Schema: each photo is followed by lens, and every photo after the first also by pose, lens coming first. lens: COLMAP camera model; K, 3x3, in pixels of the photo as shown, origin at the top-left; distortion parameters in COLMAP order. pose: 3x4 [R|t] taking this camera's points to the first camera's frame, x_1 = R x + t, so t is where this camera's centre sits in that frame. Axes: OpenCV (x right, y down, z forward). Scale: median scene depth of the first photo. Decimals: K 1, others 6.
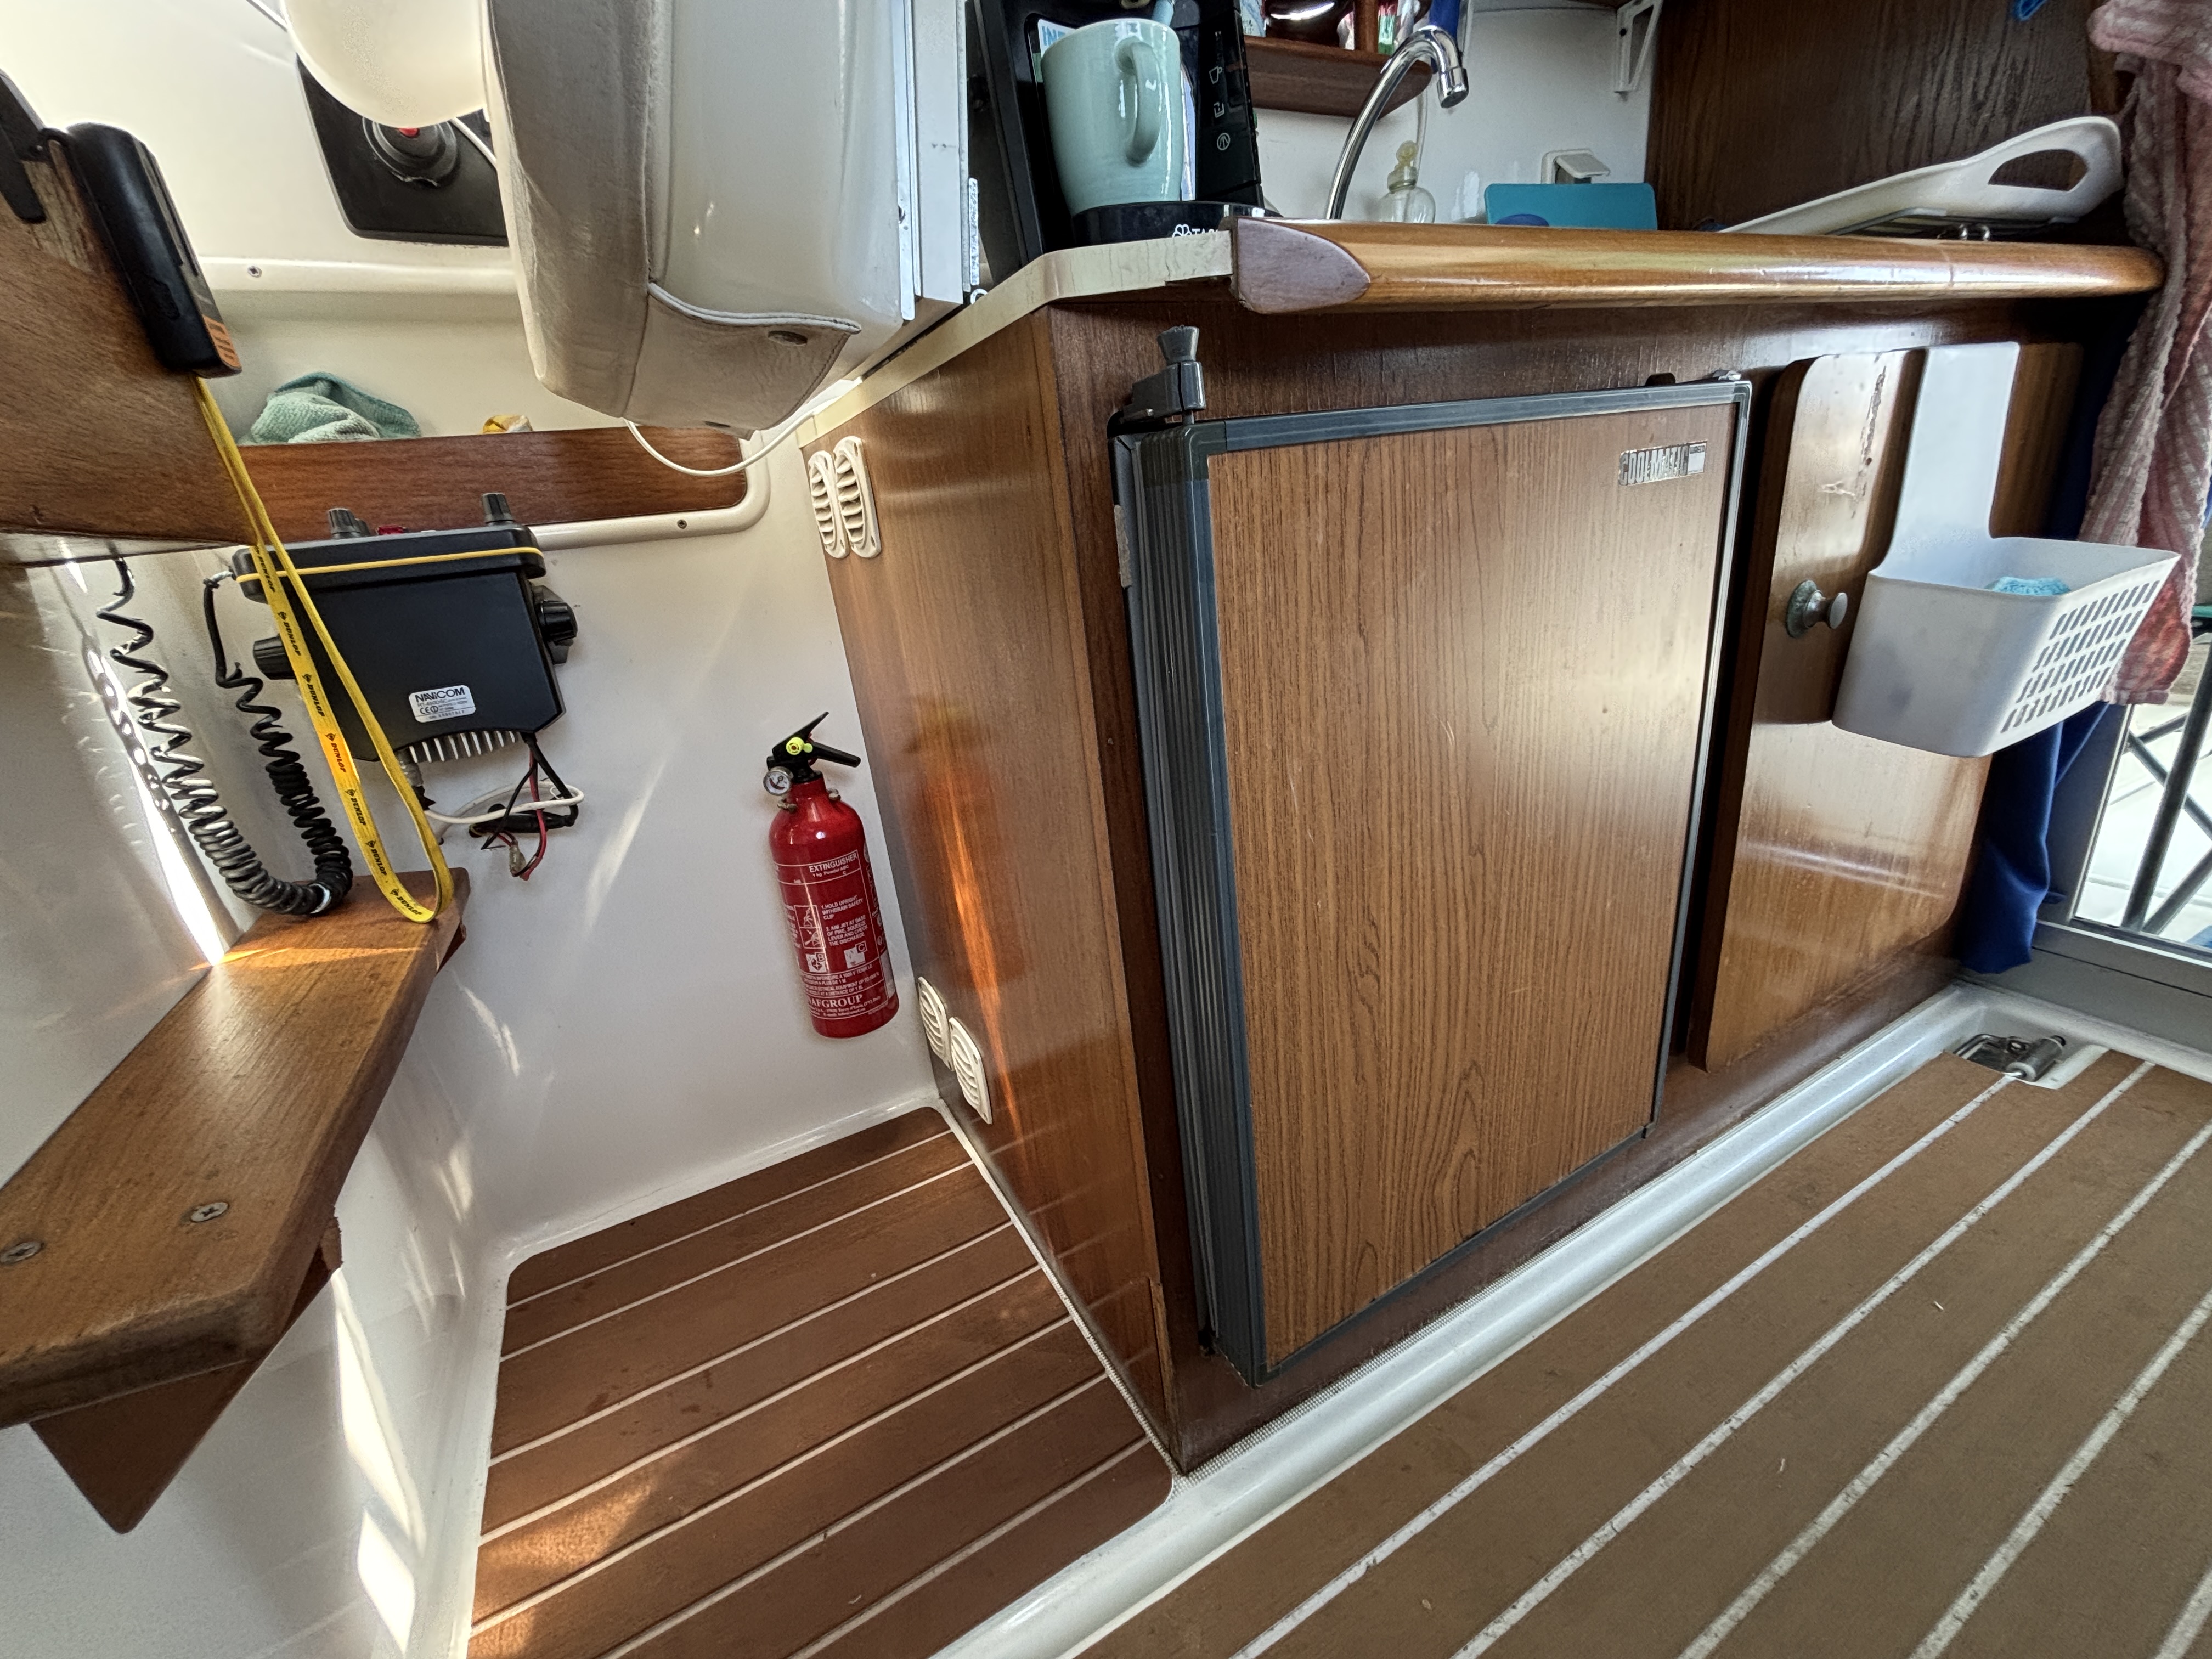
lens RADIAL K [[891.3, 0, 1101.2], [0, 891.3, 825.7], [0, 0, 1]] dist [0.001198, 0.000018]
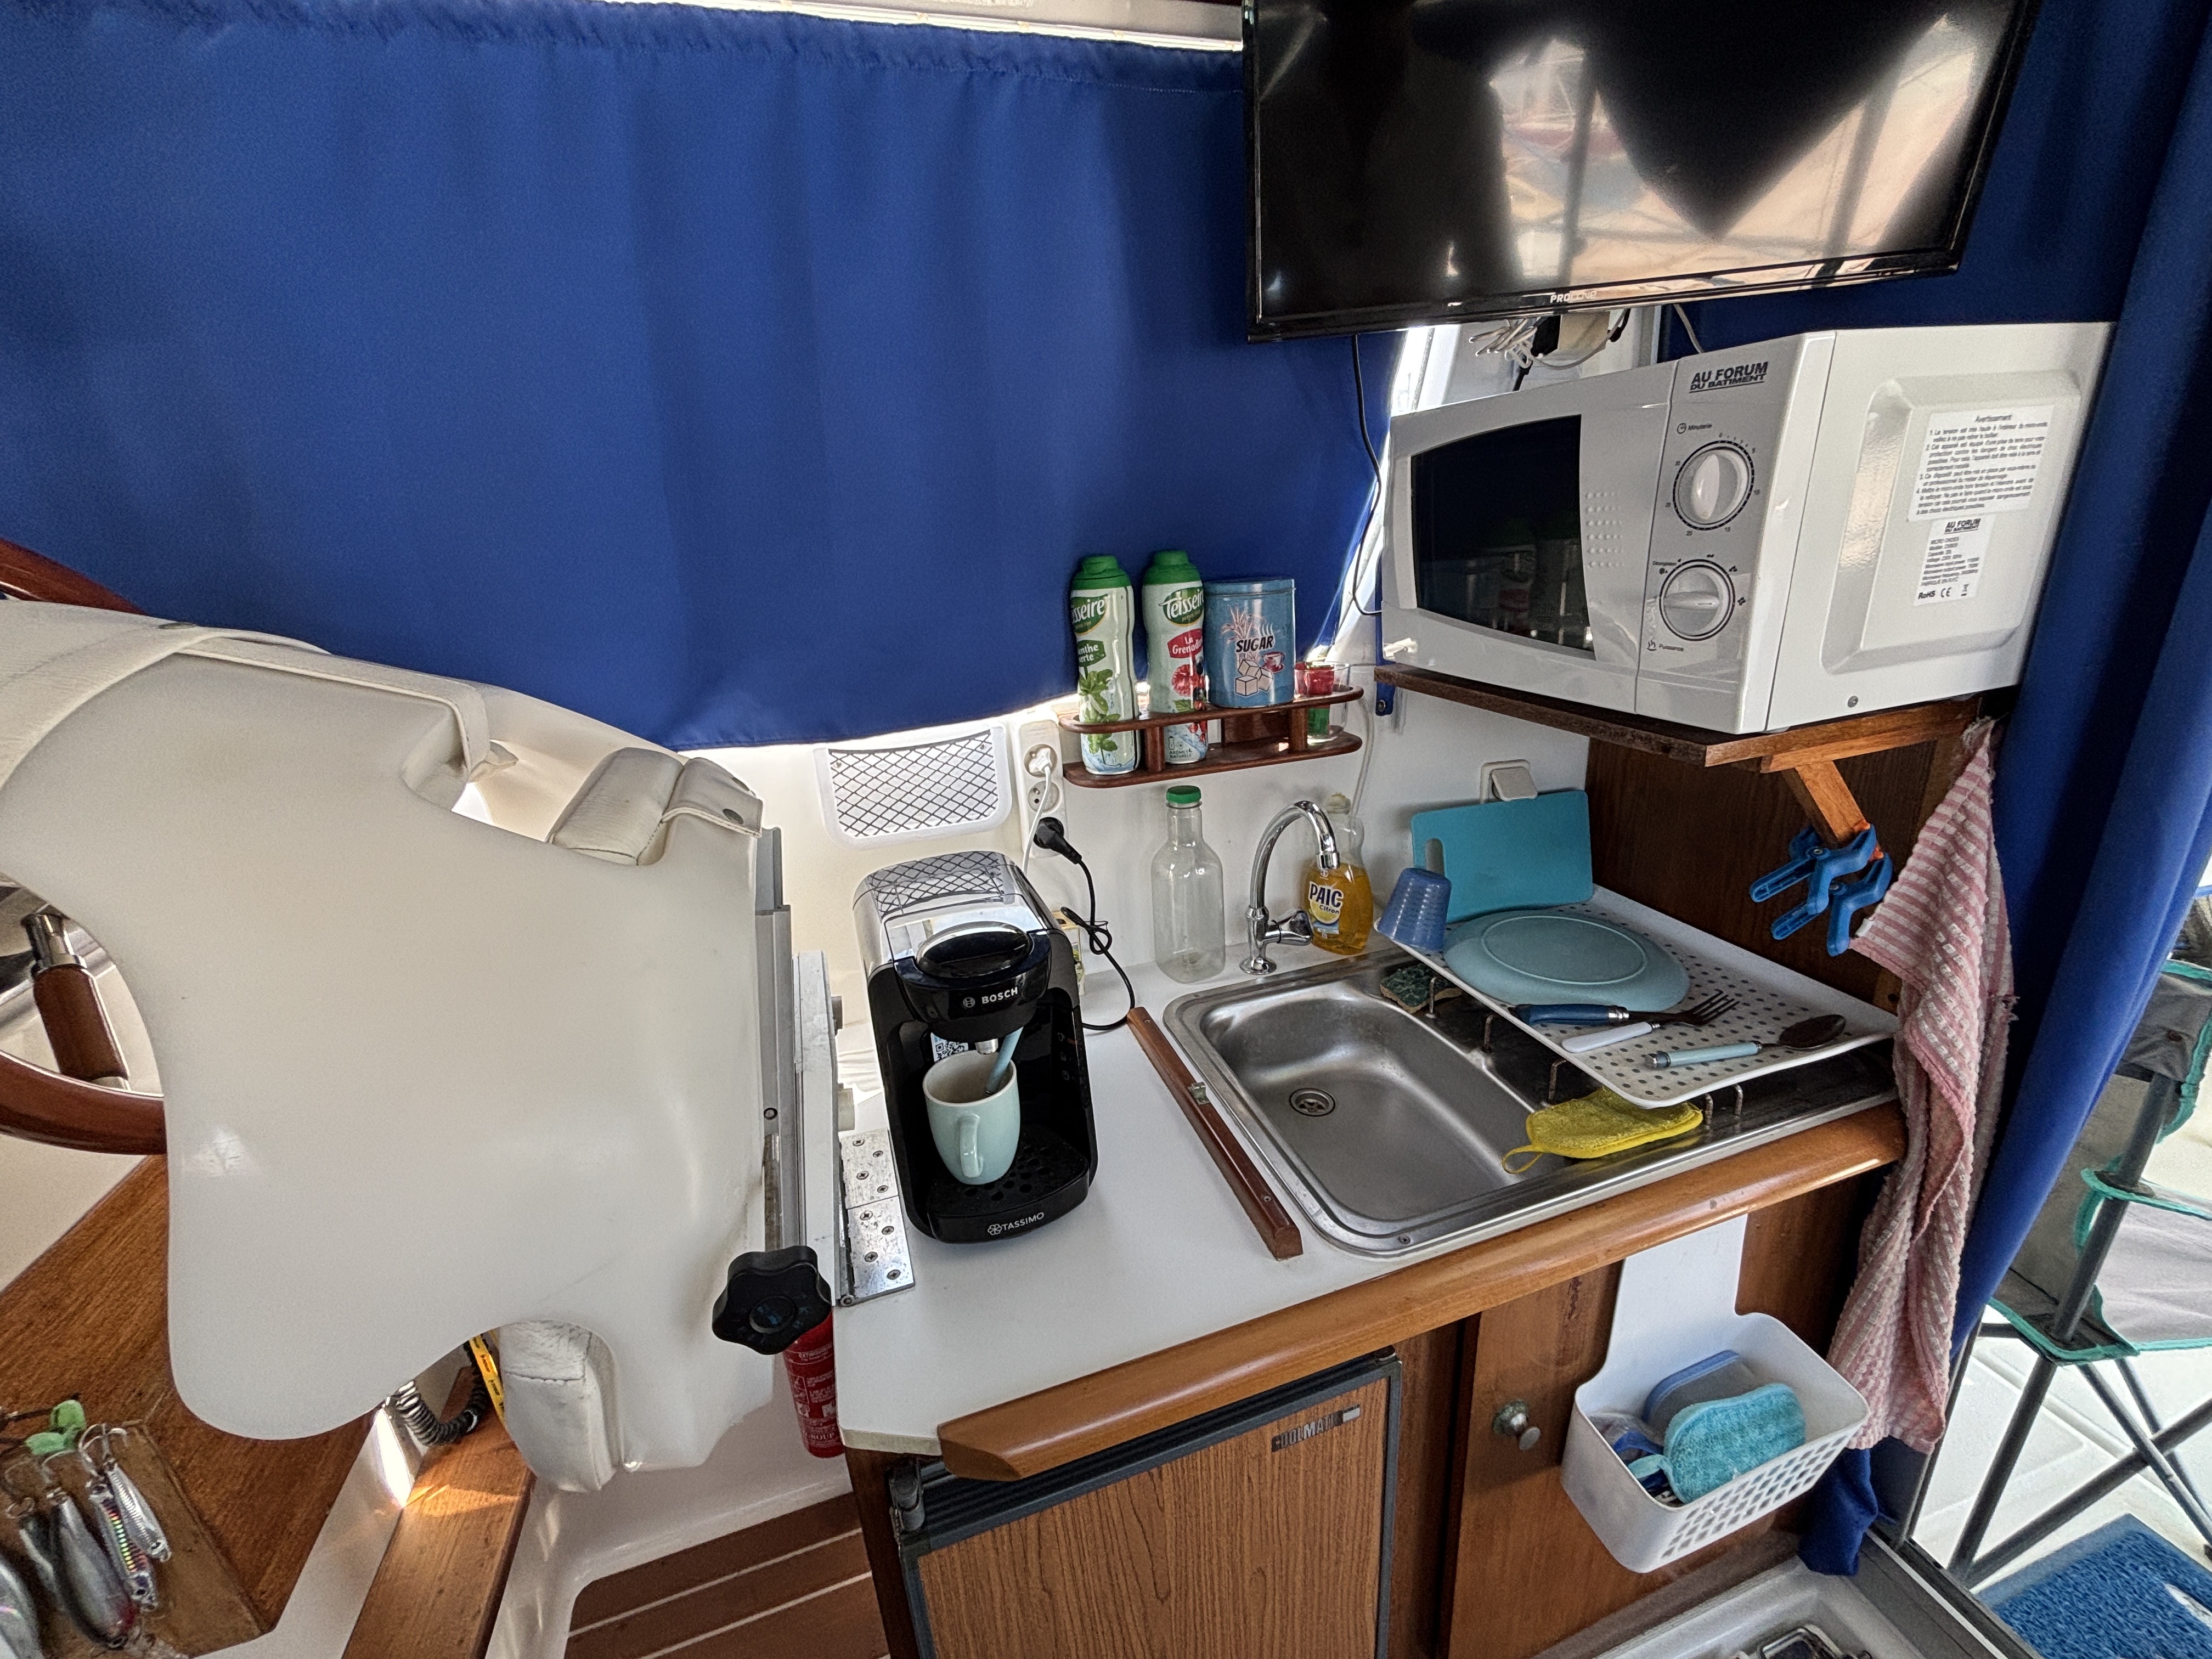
lens RADIAL K [[891.3, 0, 1109.8], [0, 891.3, 831.4], [0, 0, 1]] dist [0.001198, 0.000018]
pose [[0.982563, 0.104811, -0.153570, 0.293083], [-0.104738, 0.994463, 0.008594, -0.912245], [0.153620, 0.007640, 0.988100, -0.312921]]
